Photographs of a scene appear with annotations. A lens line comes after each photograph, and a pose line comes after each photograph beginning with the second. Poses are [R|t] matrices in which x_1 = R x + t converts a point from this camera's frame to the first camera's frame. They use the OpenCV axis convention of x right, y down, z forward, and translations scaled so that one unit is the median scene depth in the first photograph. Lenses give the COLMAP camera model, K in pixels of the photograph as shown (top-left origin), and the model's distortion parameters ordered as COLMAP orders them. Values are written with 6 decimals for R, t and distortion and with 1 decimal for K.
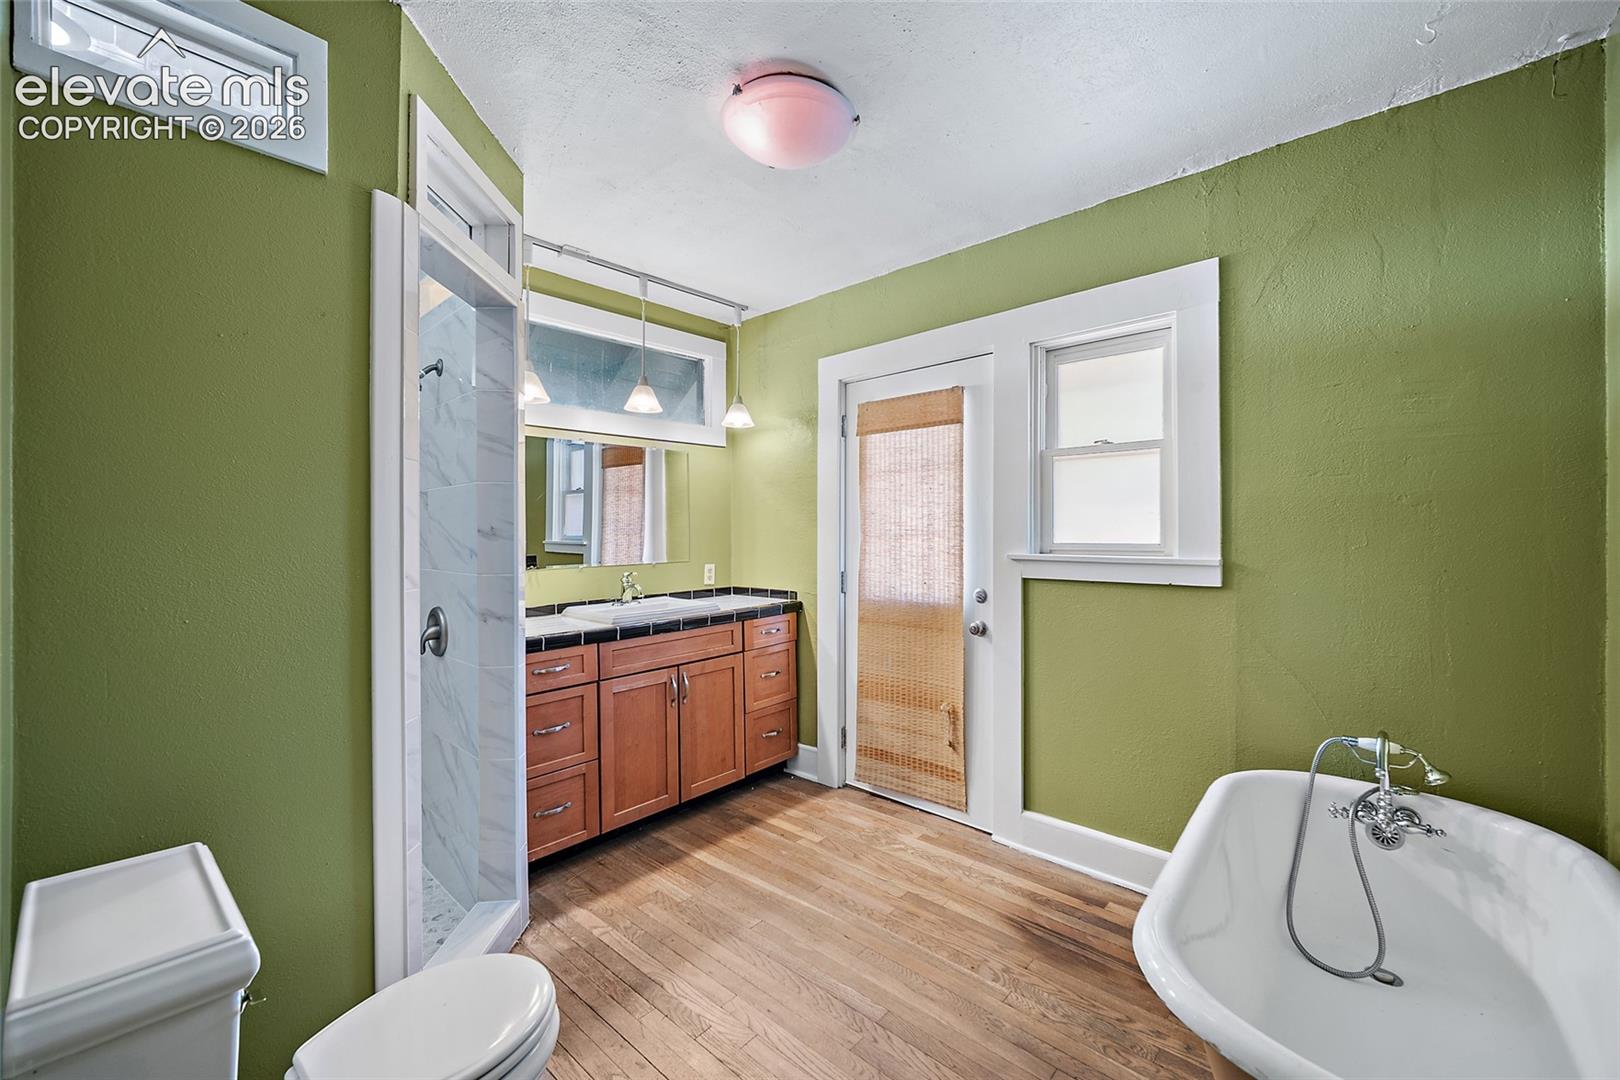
lens RADIAL K [[638.3, 0, 811.8], [0, 638.3, 533.1], [0, 0, 1]] dist [-0.012160, 0.002380]
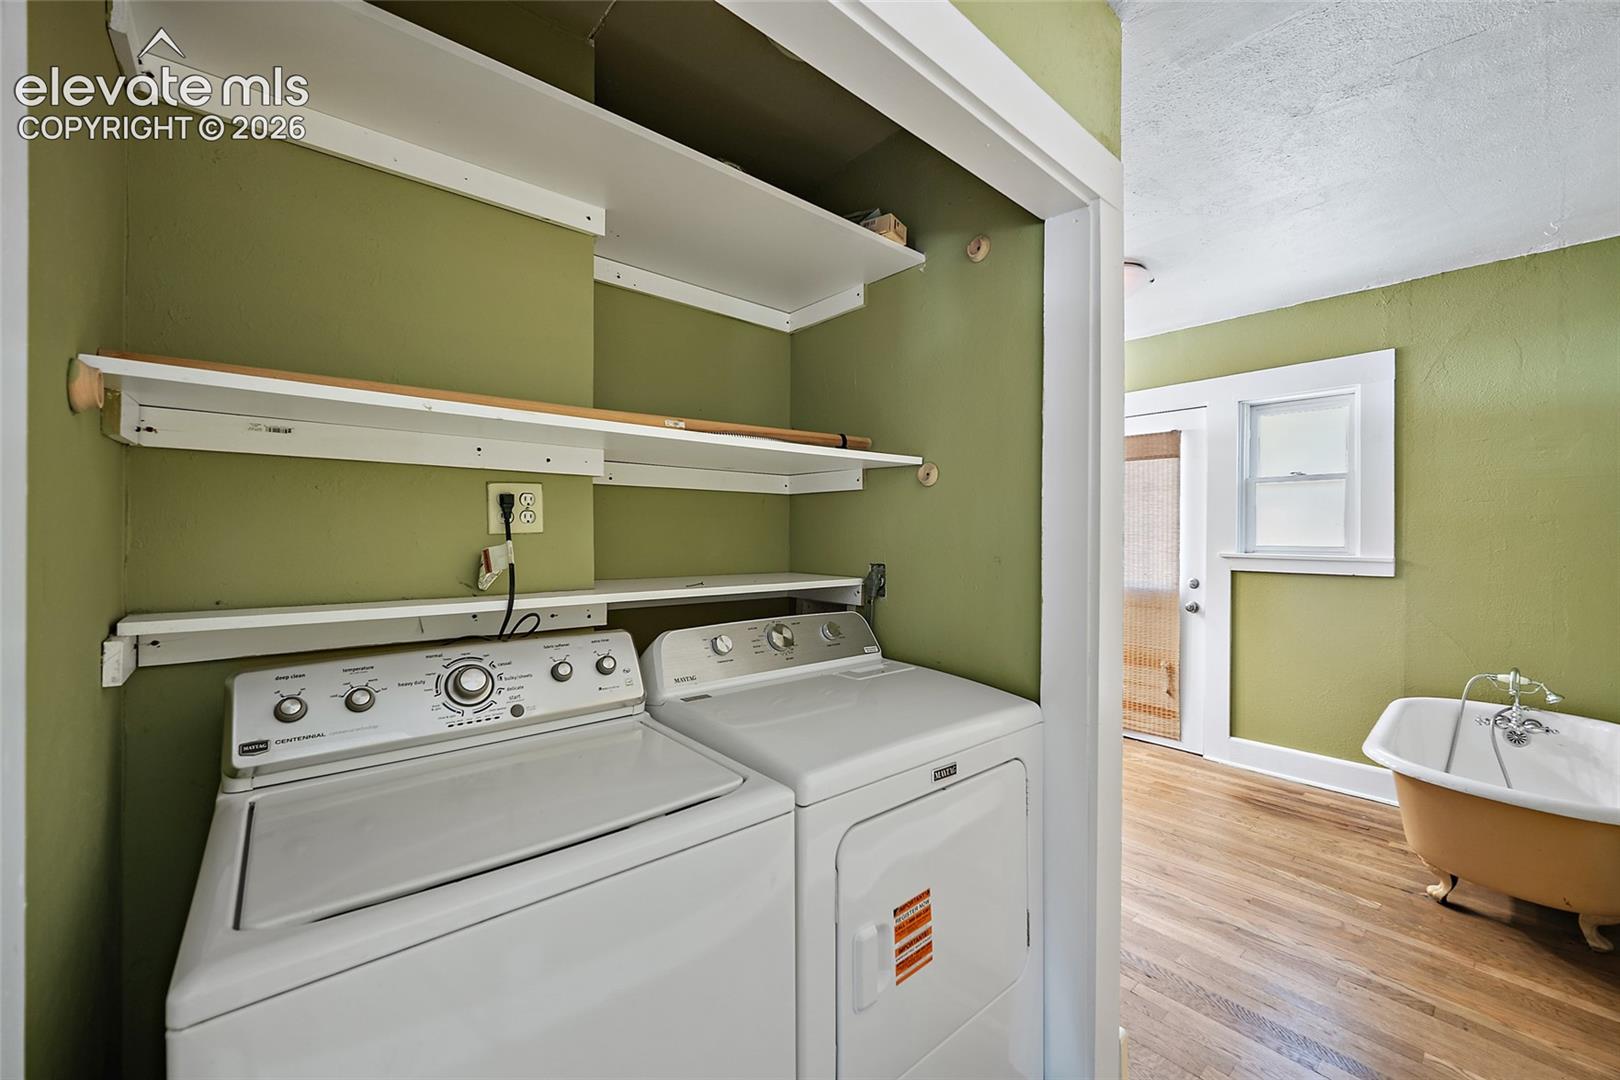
lens RADIAL K [[638.3, 0, 810.7], [0, 638.3, 537.7], [0, 0, 1]] dist [-0.012160, 0.002380]
pose [[0.991800, 0.004885, -0.127707, -0.476339], [-0.003703, 0.999948, 0.009490, -0.012777], [0.127747, -0.008939, 0.991767, -0.582643]]
